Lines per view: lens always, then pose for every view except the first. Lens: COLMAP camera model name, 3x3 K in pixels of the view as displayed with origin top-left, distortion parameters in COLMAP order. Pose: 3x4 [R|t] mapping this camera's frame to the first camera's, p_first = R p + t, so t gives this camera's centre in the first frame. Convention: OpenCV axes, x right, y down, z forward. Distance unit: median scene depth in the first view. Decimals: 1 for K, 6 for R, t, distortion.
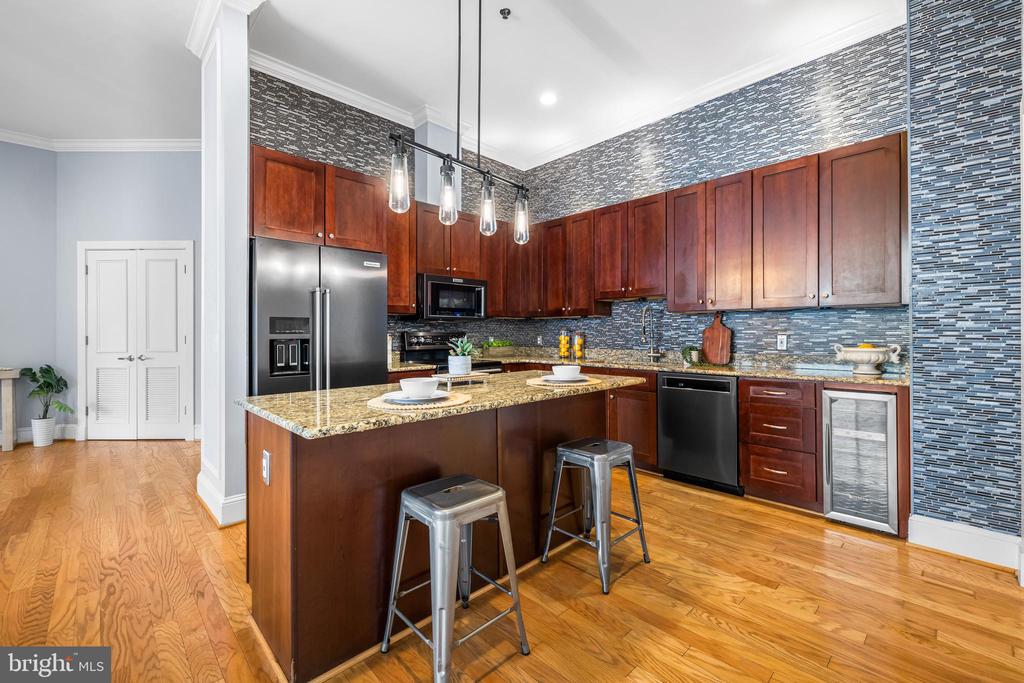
lens RADIAL K [[439.2, 0, 515.2], [0, 439.2, 336.4], [0, 0, 1]] dist [0.003754, 0.000792]
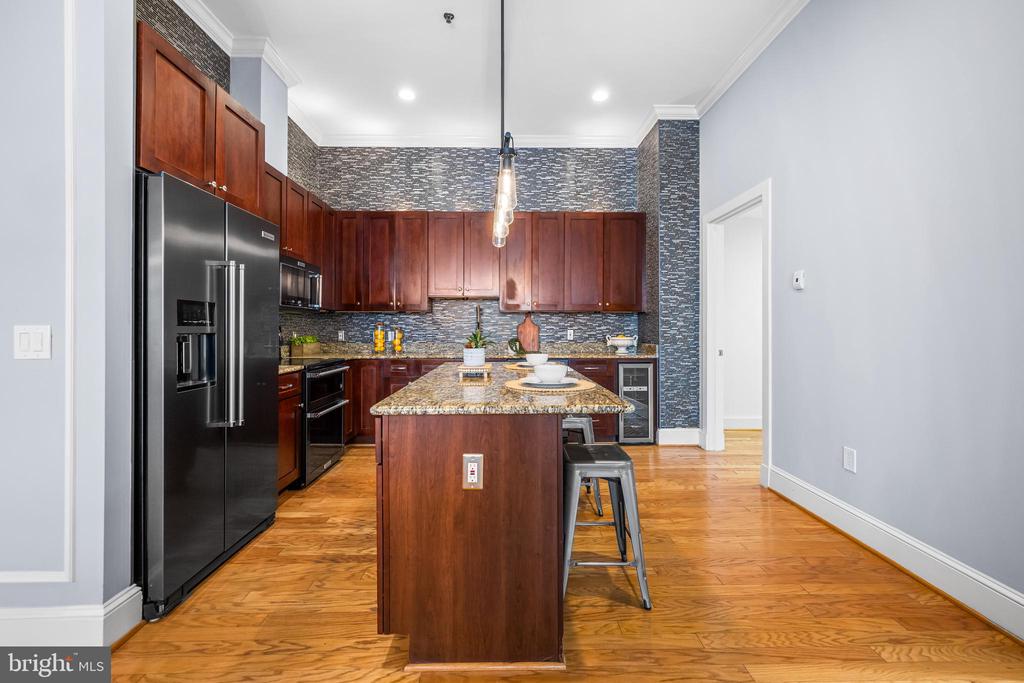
lens RADIAL K [[439.2, 0, 516.0], [0, 439.2, 333.6], [0, 0, 1]] dist [0.003754, 0.000792]
pose [[0.673762, -0.003971, 0.738938, -0.579292], [0.003358, 0.999992, 0.002312, 0.005827], [-0.738941, 0.000923, 0.673770, 0.158954]]
